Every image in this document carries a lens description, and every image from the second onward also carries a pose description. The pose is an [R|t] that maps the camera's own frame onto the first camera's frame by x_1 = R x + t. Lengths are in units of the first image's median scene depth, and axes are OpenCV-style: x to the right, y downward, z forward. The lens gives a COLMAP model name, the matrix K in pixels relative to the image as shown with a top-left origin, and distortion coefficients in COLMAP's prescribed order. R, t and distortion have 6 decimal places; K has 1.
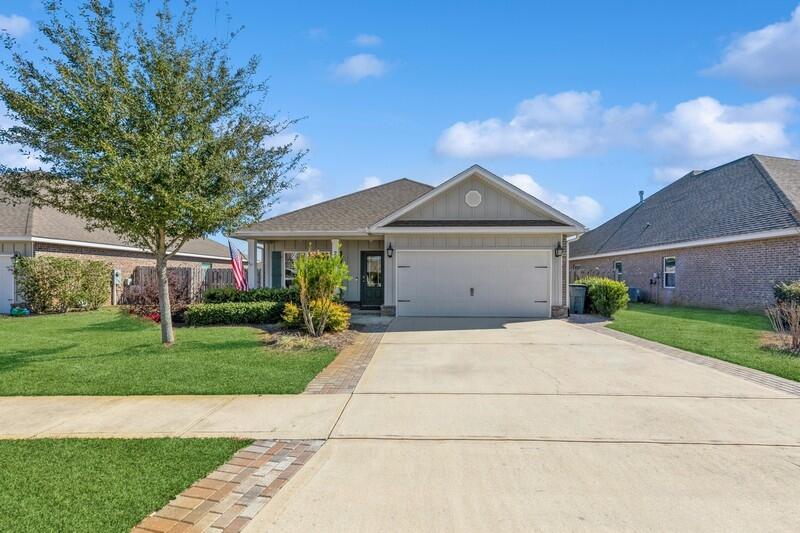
lens RADIAL K [[377.7, 0, 400.7], [0, 377.7, 277.4], [0, 0, 1]] dist [-0.000012, 0.000154]
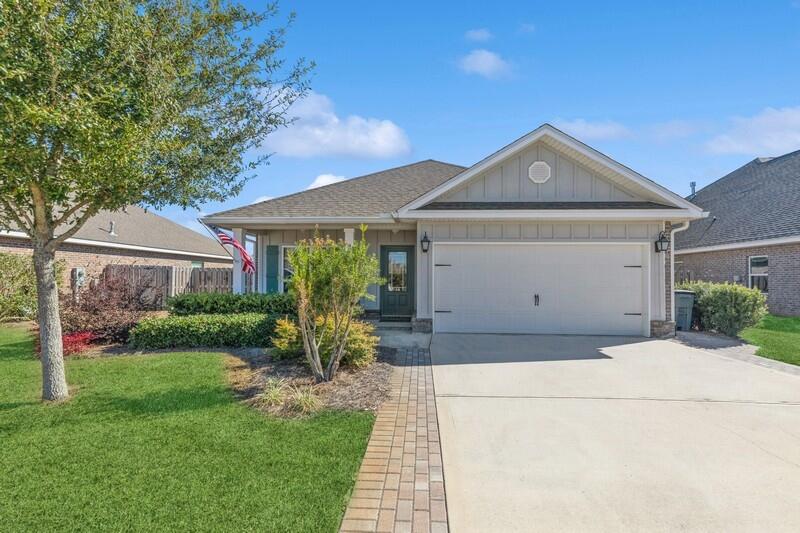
lens RADIAL K [[373.1, 0, 400.6], [0, 373.1, 275.2], [0, 0, 1]] dist [0.008461, -0.000029]
pose [[0.999938, 0.004803, -0.010037, -0.068452], [-0.004904, 0.999937, -0.010093, -0.000940], [0.009988, 0.010142, 0.999899, 0.281141]]
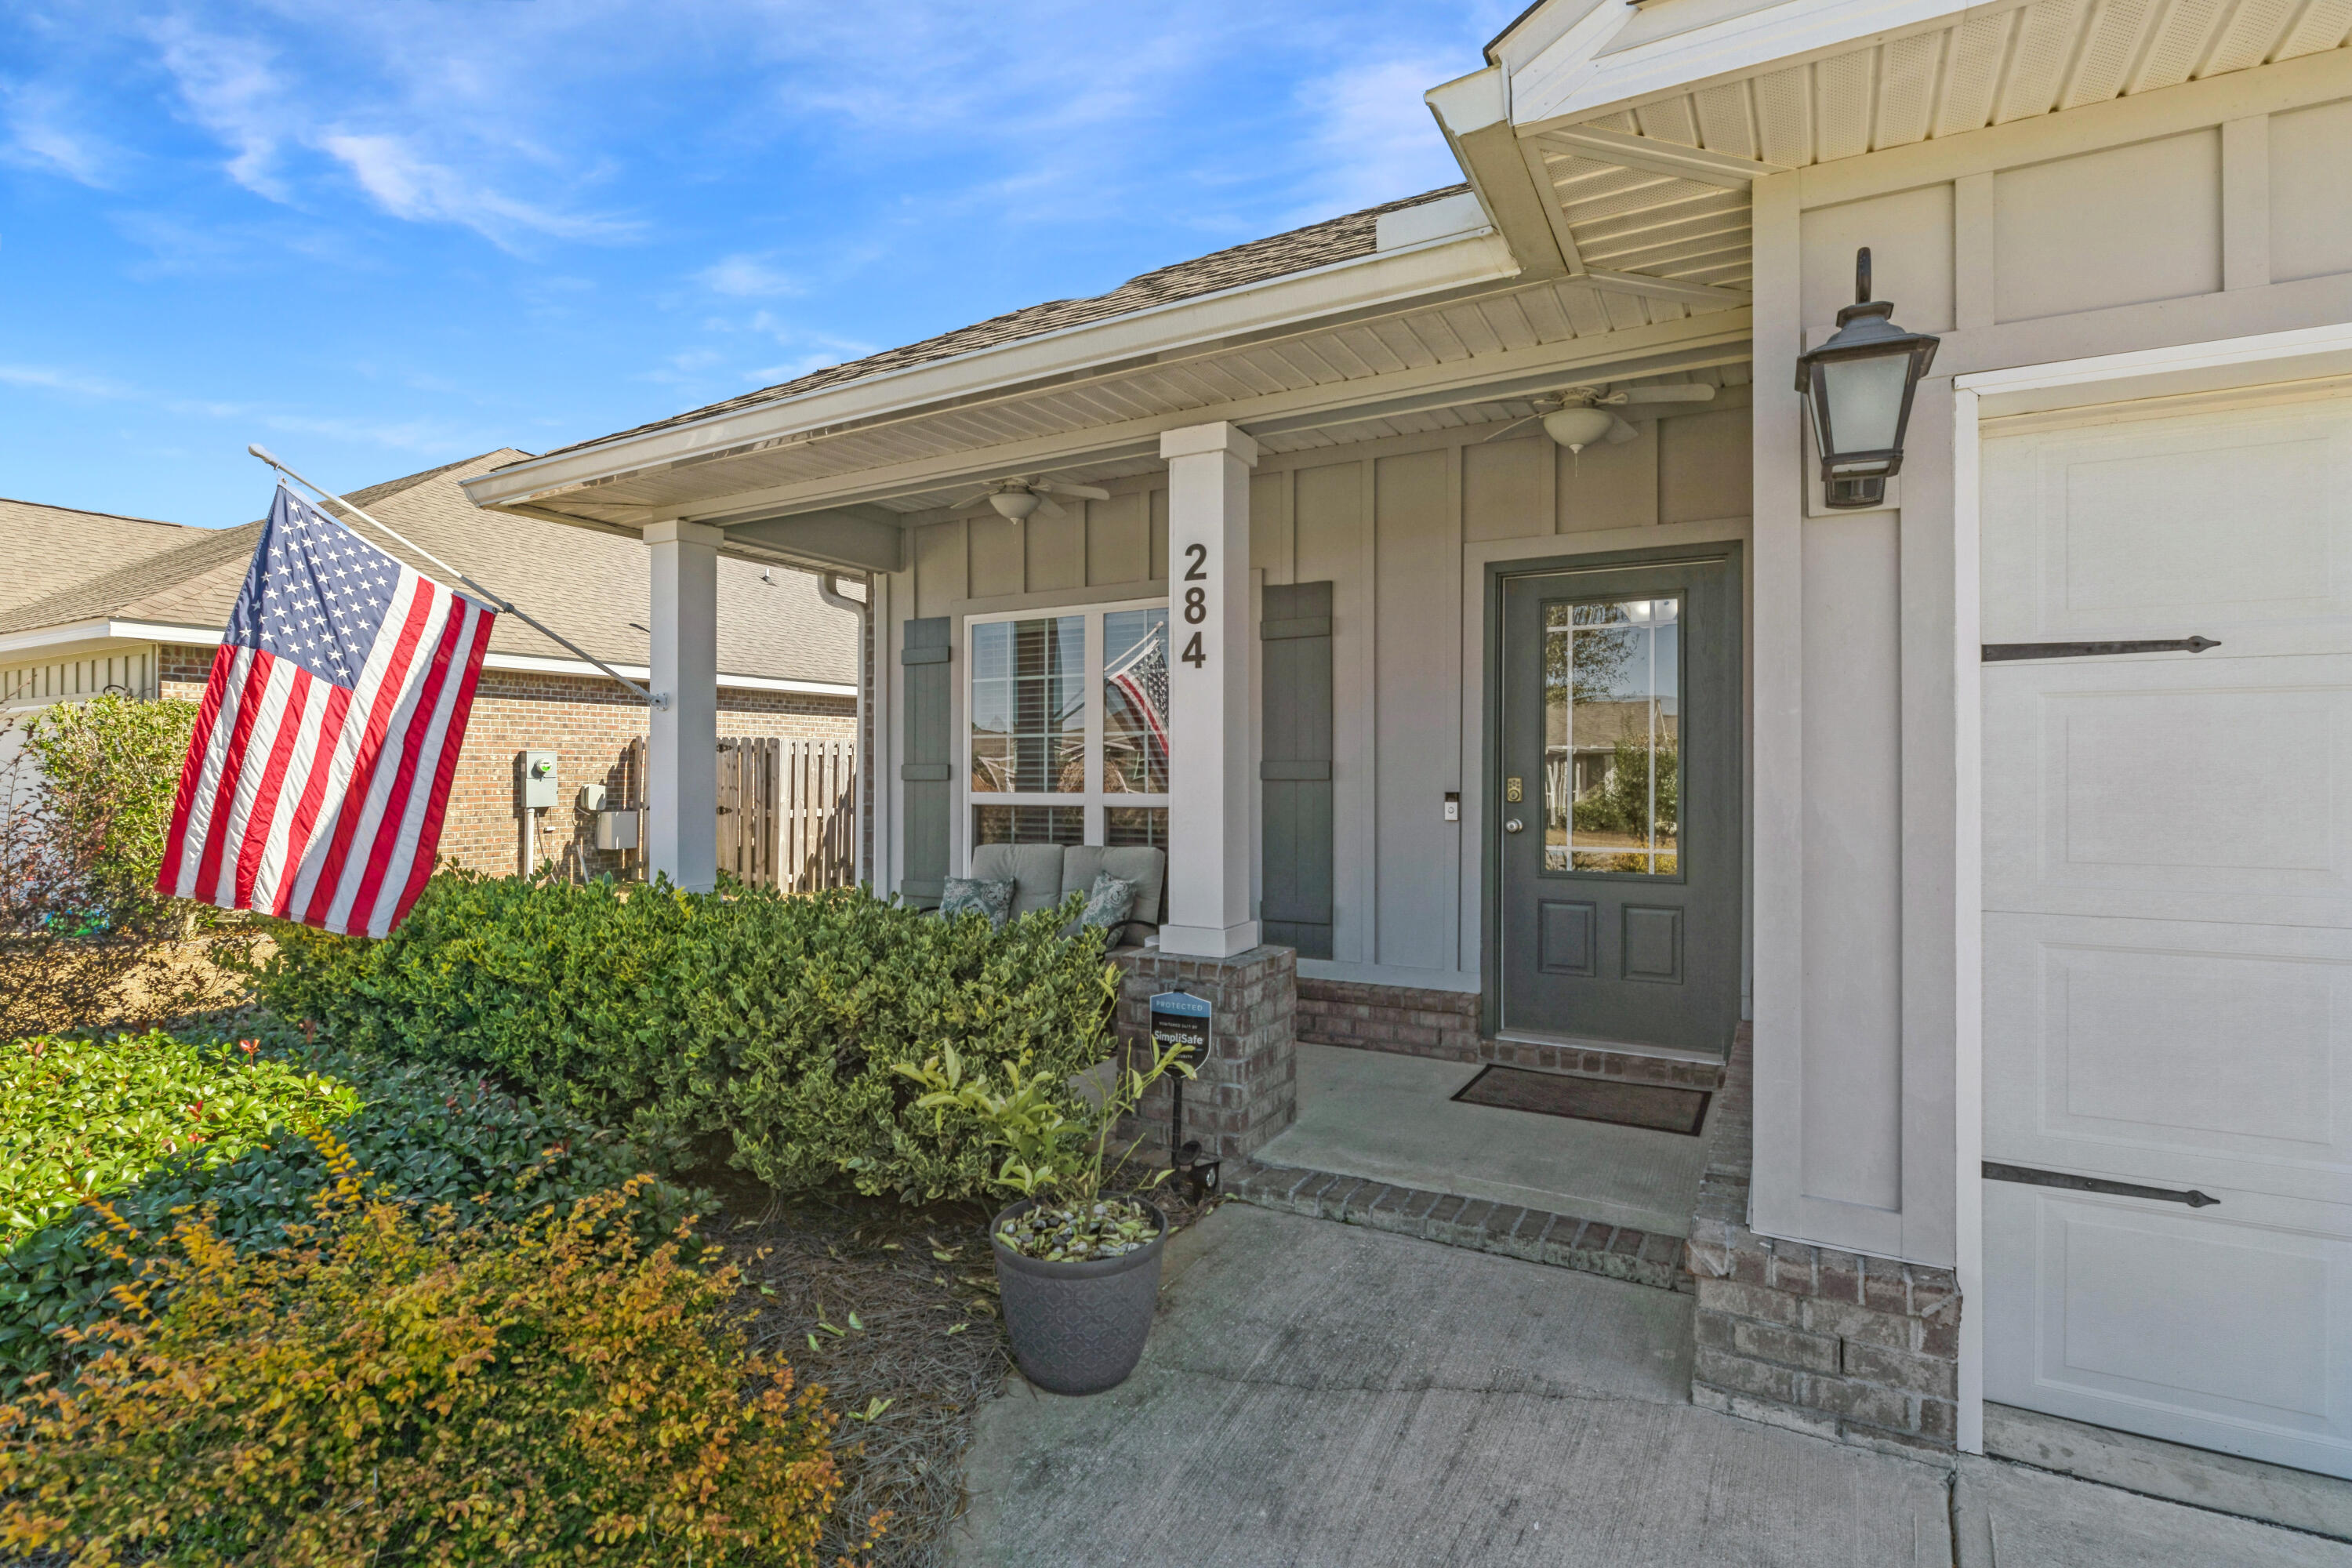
lens RADIAL K [[1113.4, 0, 1137.3], [0, 1113.4, 774.6], [0, 0, 1]] dist [-0.000957, -0.000029]
pose [[0.877005, -0.000569, -0.480481, -0.044632], [0.000763, 1.000000, 0.000208, -0.006660], [0.480481, -0.000549, 0.877005, 0.782405]]
